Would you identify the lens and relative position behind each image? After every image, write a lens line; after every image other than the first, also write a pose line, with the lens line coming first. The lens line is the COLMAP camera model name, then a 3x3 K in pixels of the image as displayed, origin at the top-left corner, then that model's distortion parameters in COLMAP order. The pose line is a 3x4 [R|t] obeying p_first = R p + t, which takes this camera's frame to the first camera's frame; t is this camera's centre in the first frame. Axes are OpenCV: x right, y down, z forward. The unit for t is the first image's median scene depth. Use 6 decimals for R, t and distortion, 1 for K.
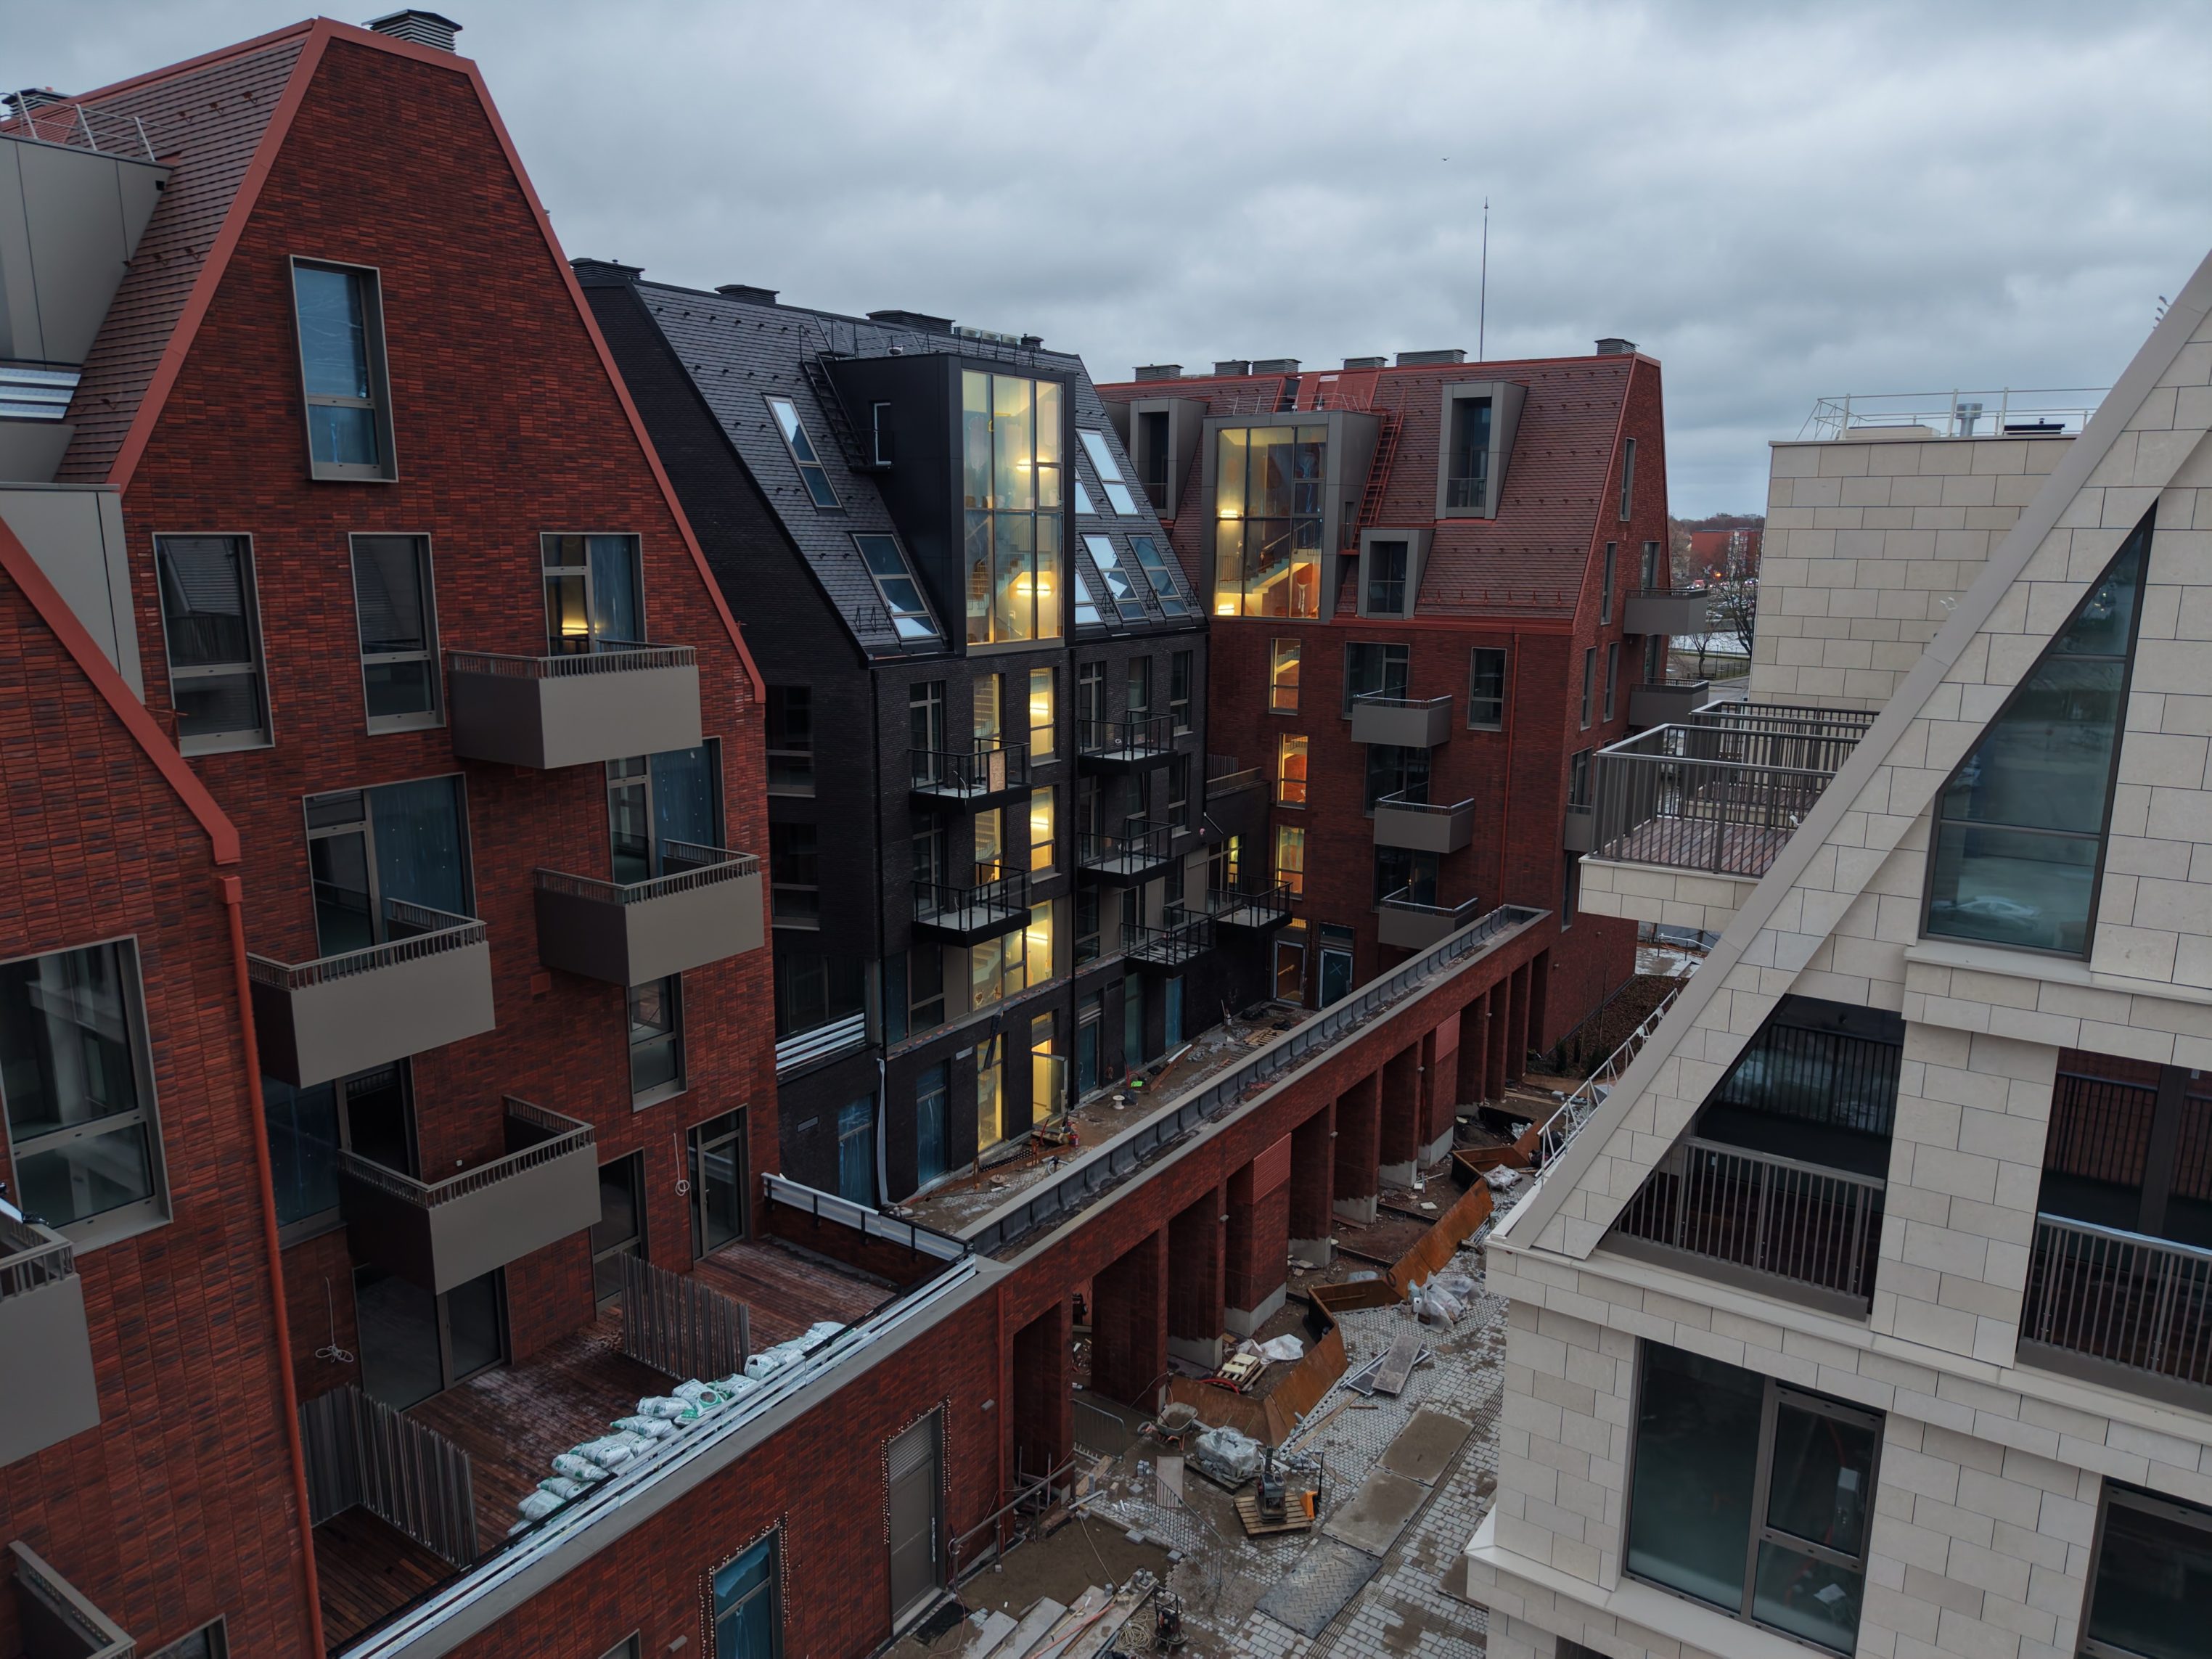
lens RADIAL K [[1460.8, 0, 1103.4], [0, 1460.8, 823.1], [0, 0, 1]] dist [0.049653, -0.056278]
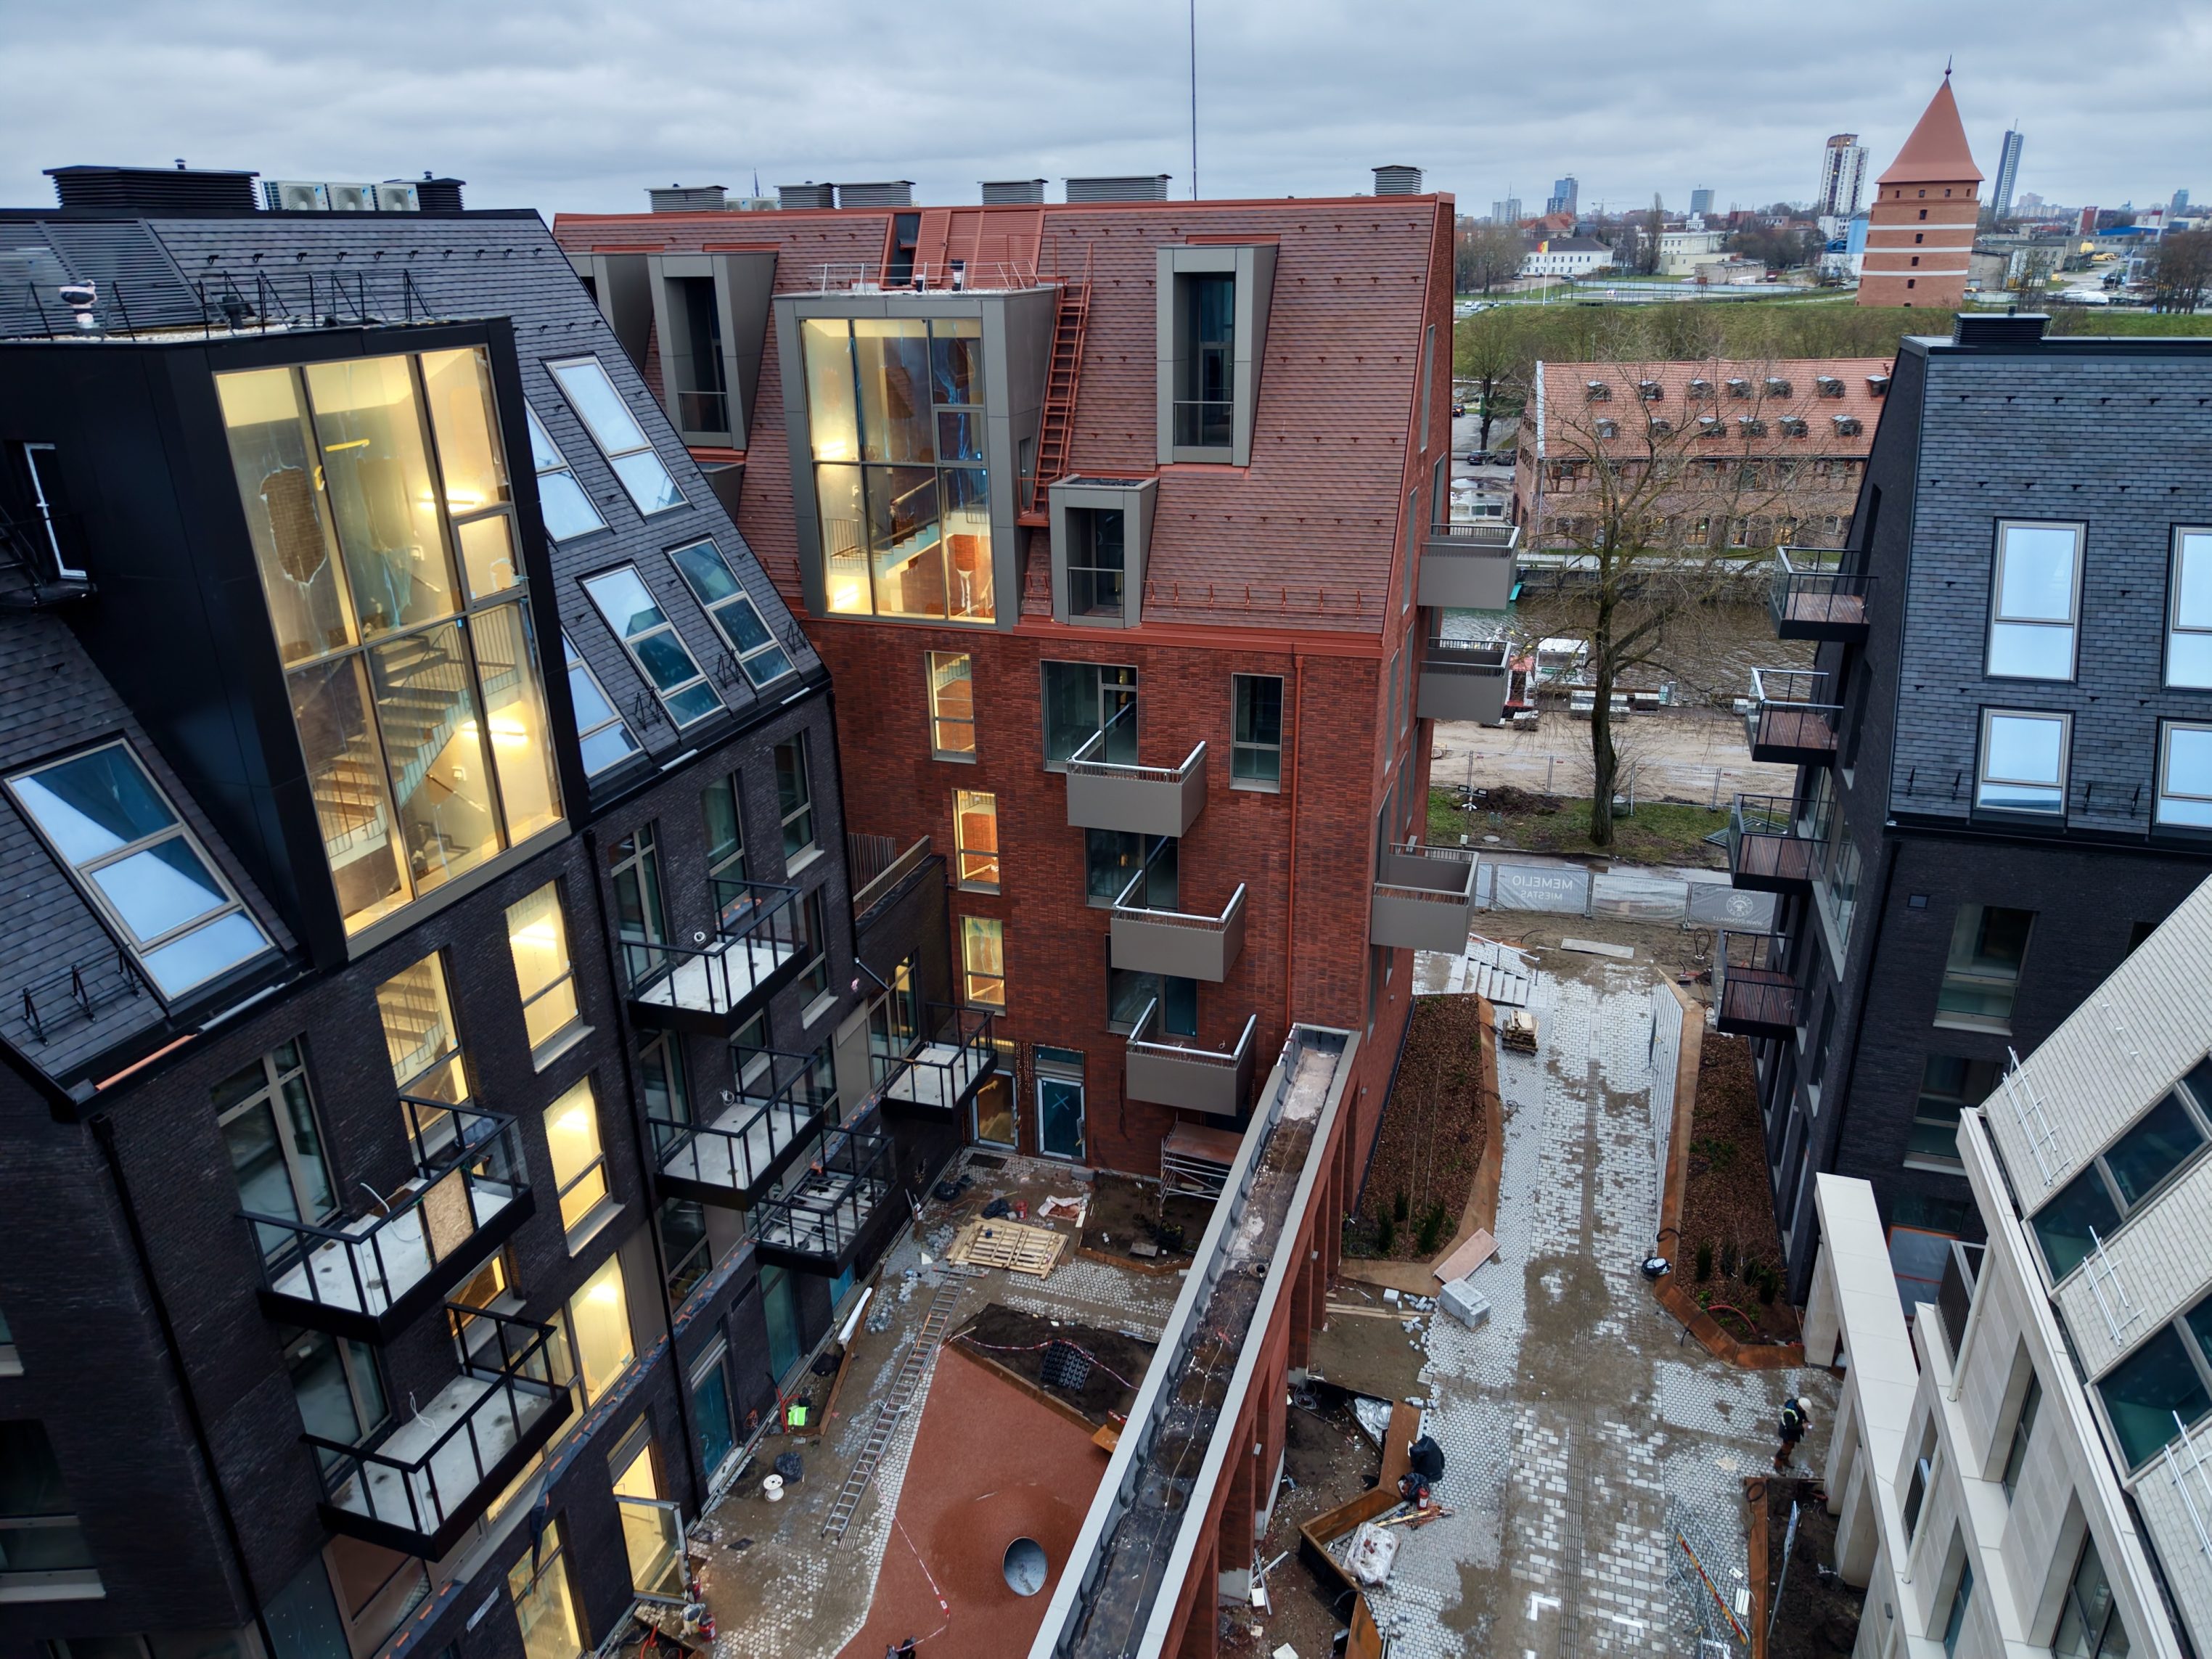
lens RADIAL K [[1460.8, 0, 1103.4], [0, 1460.8, 823.1], [0, 0, 1]] dist [0.049653, -0.056278]
pose [[0.962812, -0.125605, 0.239201, 0.030543], [0.080293, 0.978386, 0.190564, -0.193778], [-0.257967, -0.164271, 0.952086, 0.395967]]
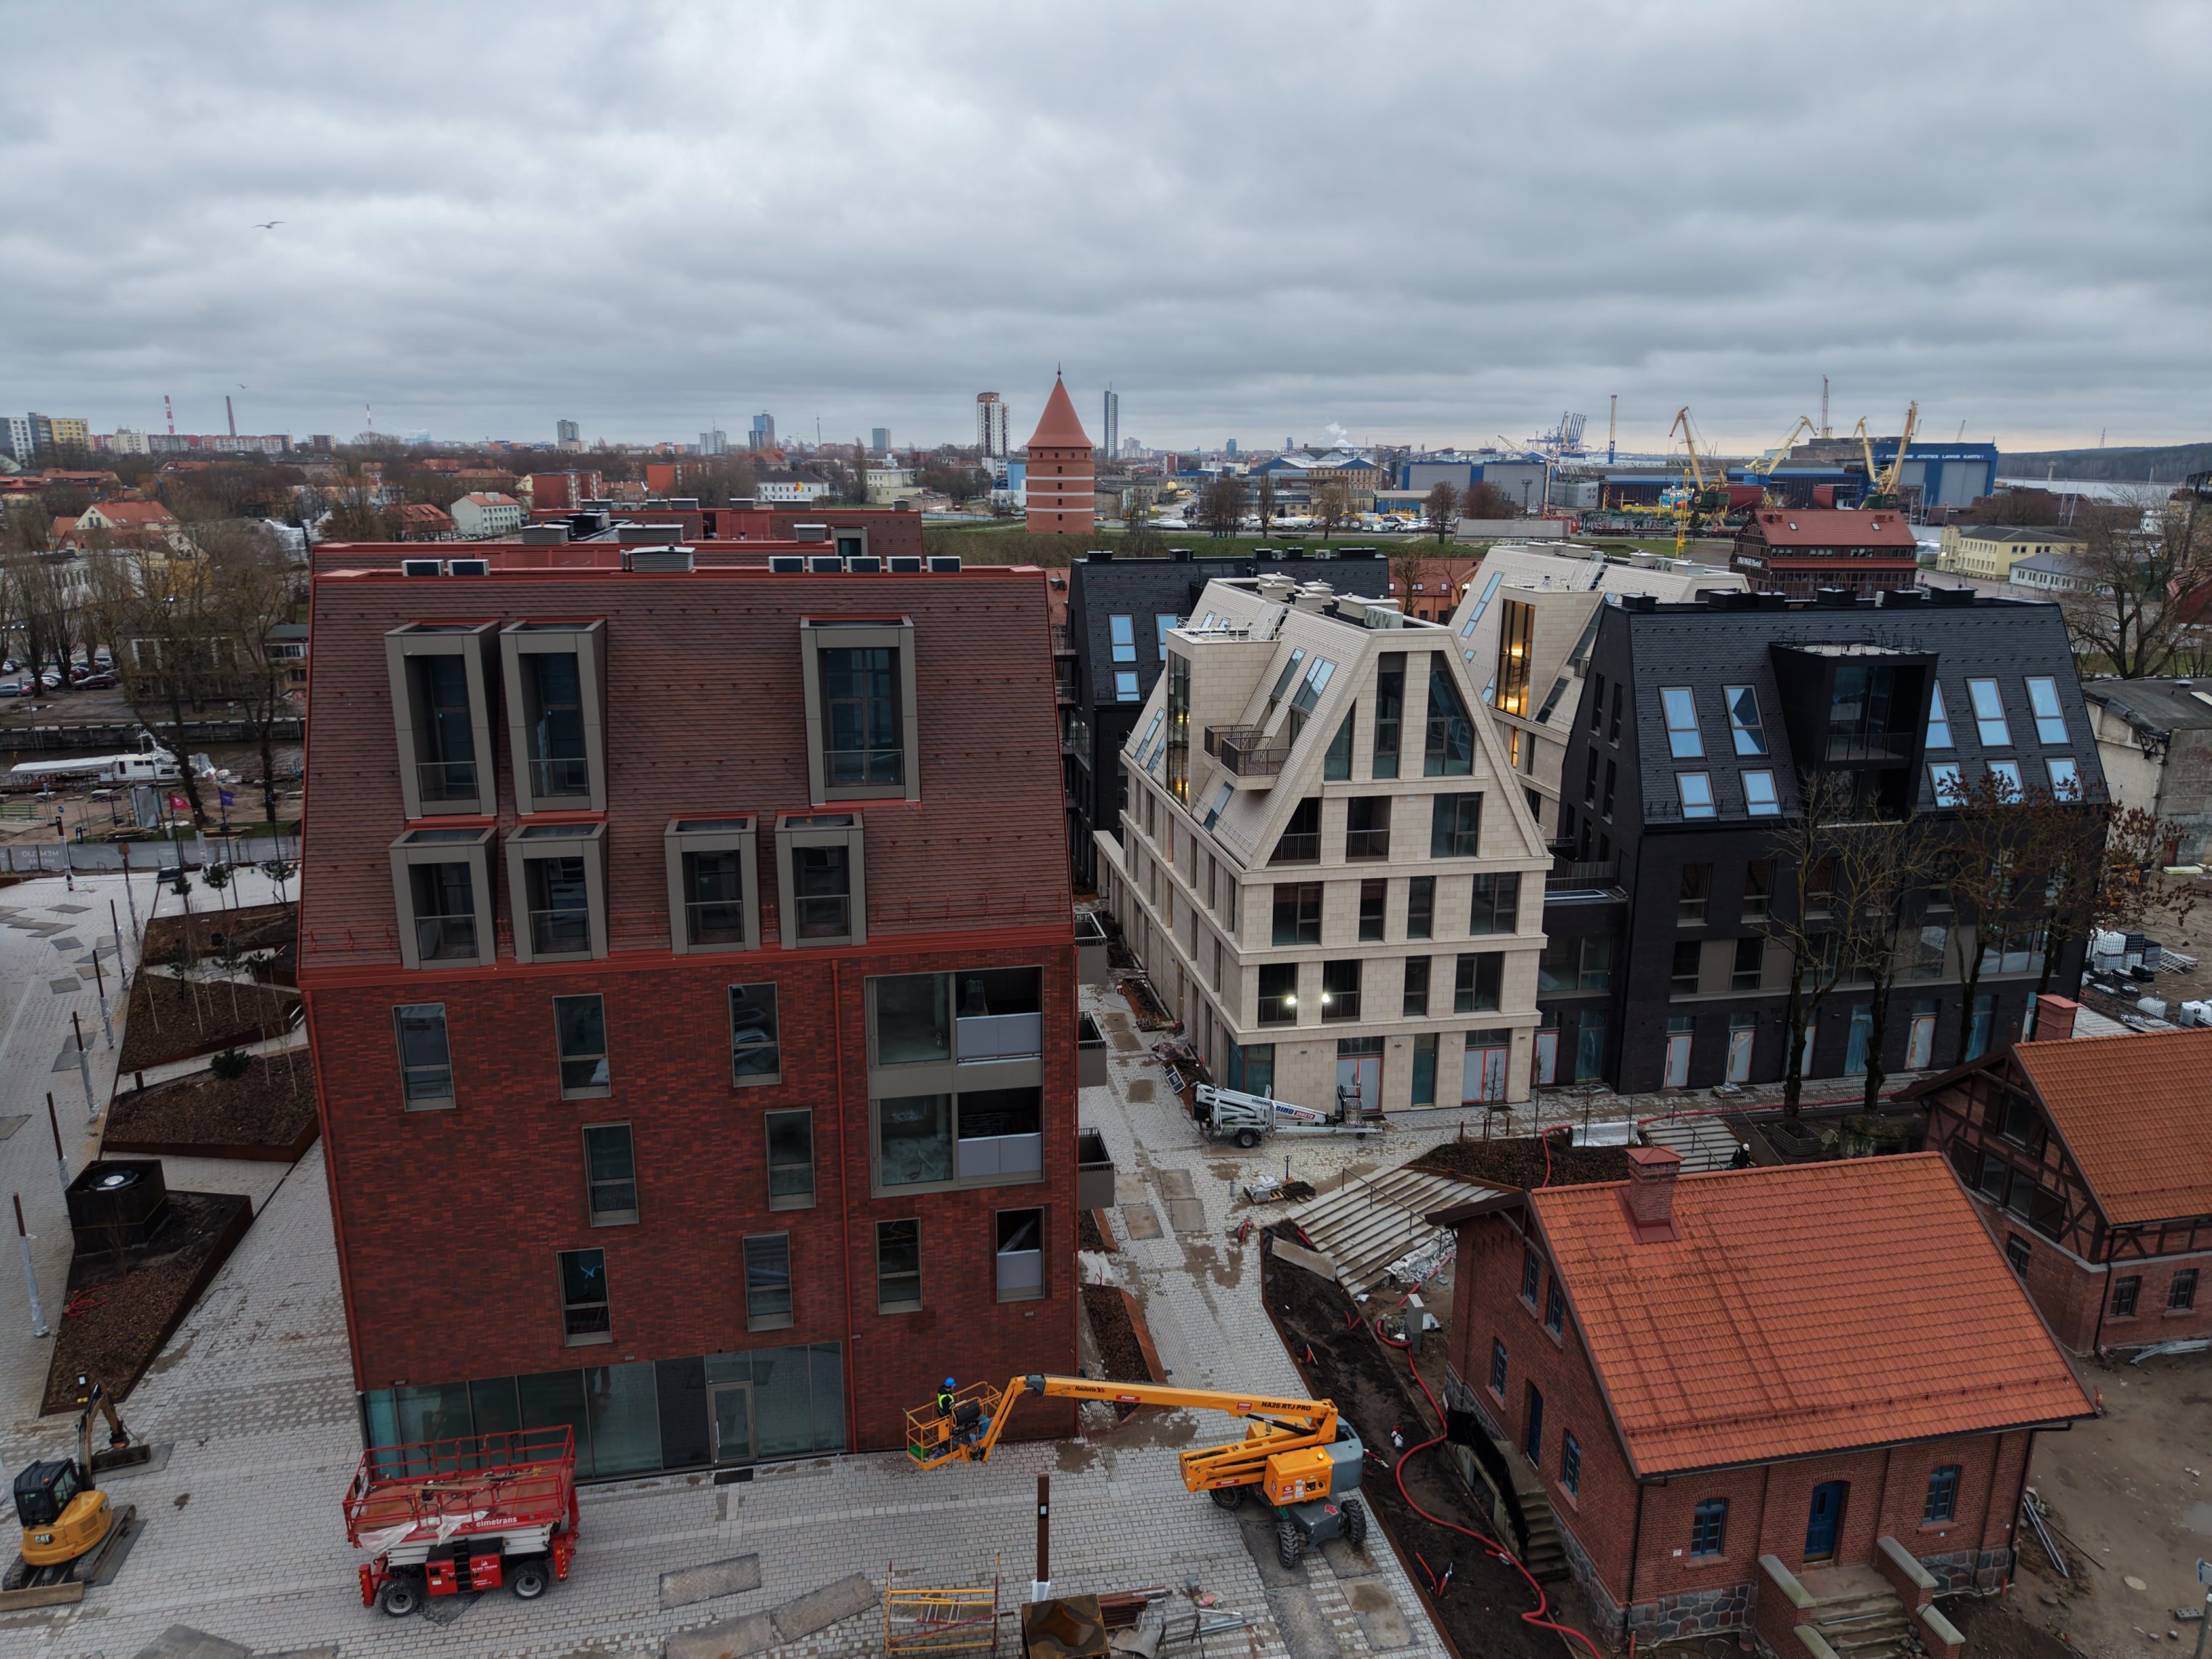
lens RADIAL K [[1460.8, 0, 1103.4], [0, 1460.8, 823.1], [0, 0, 1]] dist [0.049653, -0.056278]
pose [[0.712187, -0.178296, 0.678970, -0.856532], [0.140318, 0.983845, 0.111172, -0.111506], [-0.687823, 0.016096, 0.725700, -0.531331]]
